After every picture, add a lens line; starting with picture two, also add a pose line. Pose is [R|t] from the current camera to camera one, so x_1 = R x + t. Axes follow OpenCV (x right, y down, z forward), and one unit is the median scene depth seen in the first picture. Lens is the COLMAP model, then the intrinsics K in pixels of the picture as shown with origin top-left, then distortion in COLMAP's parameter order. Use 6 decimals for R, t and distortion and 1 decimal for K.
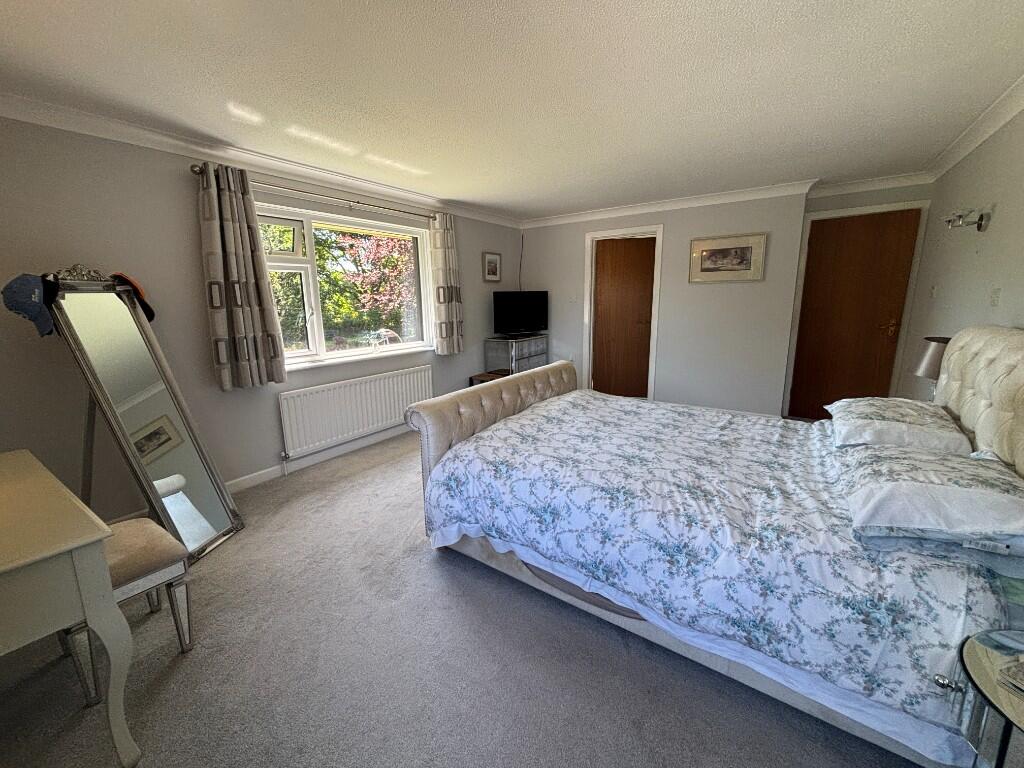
lens RADIAL K [[414.9, 0, 514.7], [0, 414.9, 381.0], [0, 0, 1]] dist [-0.007468, -0.000408]
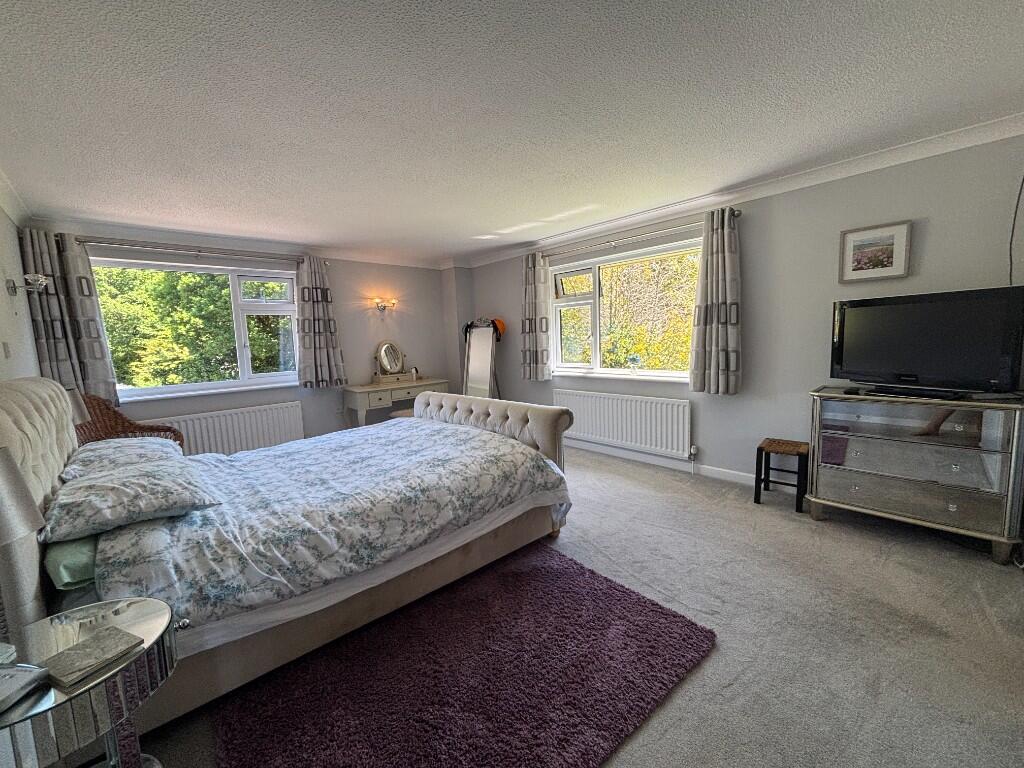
lens RADIAL K [[414.9, 0, 512.0], [0, 414.9, 383.7], [0, 0, 1]] dist [-0.007468, -0.000408]
pose [[-0.192294, 0.128817, -0.972846, 0.797349], [-0.150509, 0.975747, 0.158951, -0.176520], [0.969727, 0.176988, -0.168243, 0.939402]]
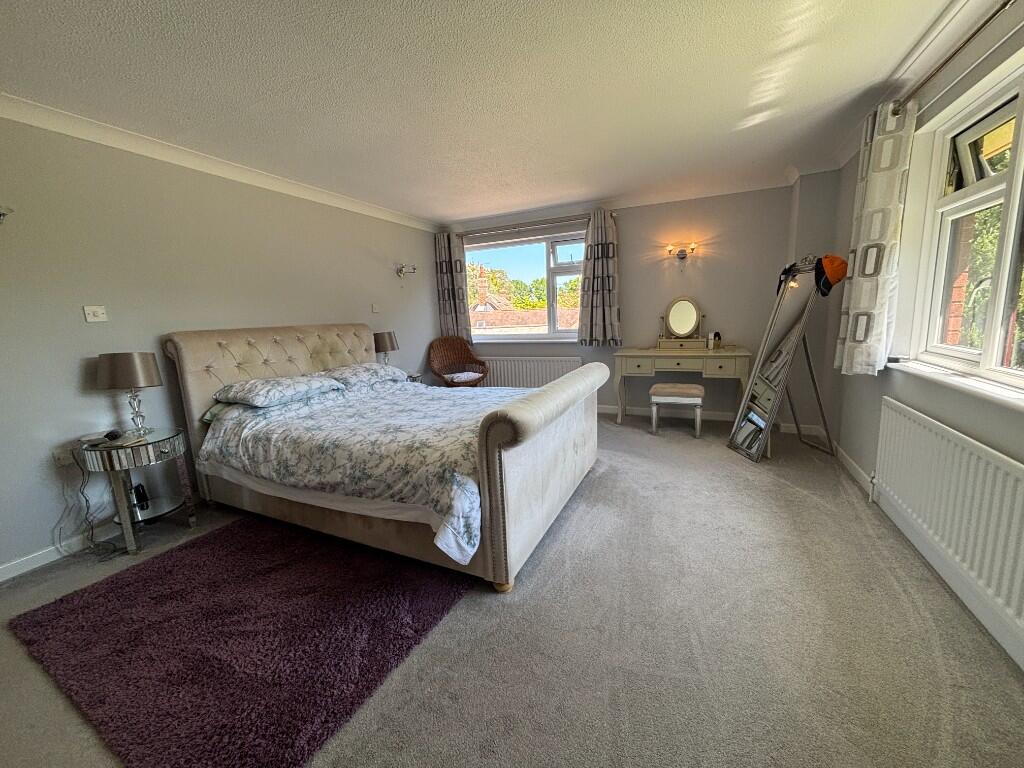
lens RADIAL K [[414.9, 0, 514.3], [0, 414.9, 383.1], [0, 0, 1]] dist [-0.007468, -0.000408]
pose [[-0.981673, 0.085080, -0.170525, 0.170144], [0.019876, 0.935640, 0.352397, -0.221180], [0.189532, 0.342549, -0.920184, 1.309314]]
